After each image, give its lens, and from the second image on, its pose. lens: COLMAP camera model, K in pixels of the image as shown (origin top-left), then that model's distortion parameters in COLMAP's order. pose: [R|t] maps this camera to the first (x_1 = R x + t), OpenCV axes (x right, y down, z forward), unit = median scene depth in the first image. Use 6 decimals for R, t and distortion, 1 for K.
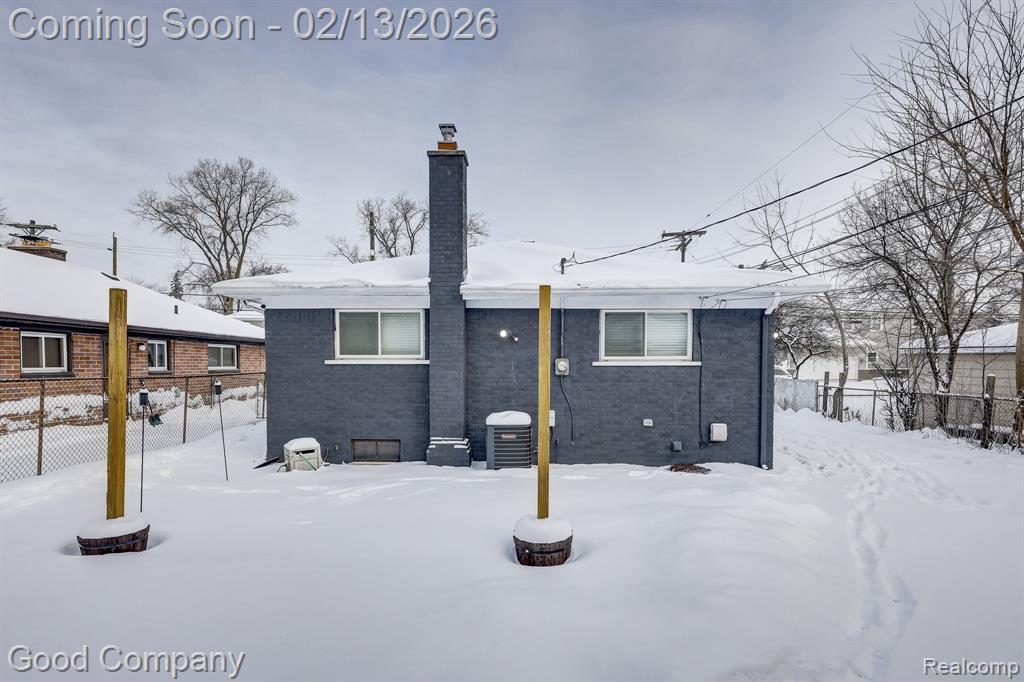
lens RADIAL K [[533.4, 0, 551.1], [0, 533.4, 379.2], [0, 0, 1]] dist [0.001145, 0.000992]
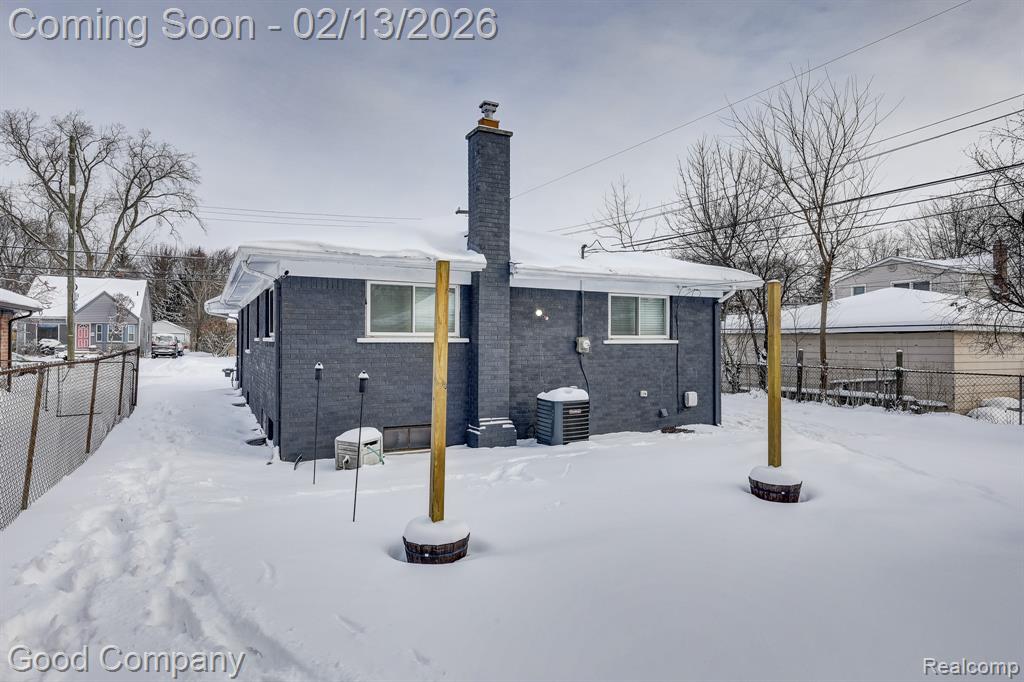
lens RADIAL K [[585.7, 0, 508.5], [0, 585.7, 334.8], [0, 0, 1]] dist [-0.014348, 0.000419]
pose [[0.873322, 0.005487, 0.487113, -0.677552], [0.012519, 0.999354, -0.033701, -0.005684], [-0.486983, 0.035530, 0.872689, 0.046166]]
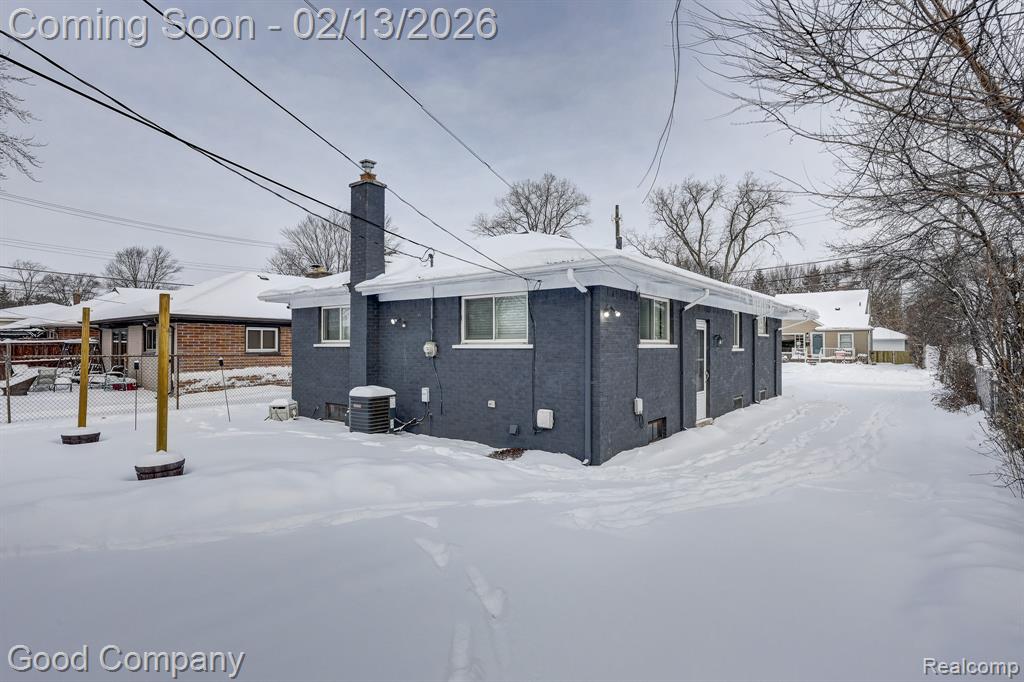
lens RADIAL K [[533.4, 0, 514.7], [0, 533.4, 340.7], [0, 0, 1]] dist [0.001145, 0.000992]
pose [[0.803623, -0.006302, -0.595105, 0.826554], [-0.017794, 0.999242, -0.034611, -0.005416], [0.594872, 0.038404, 0.802902, 0.197436]]
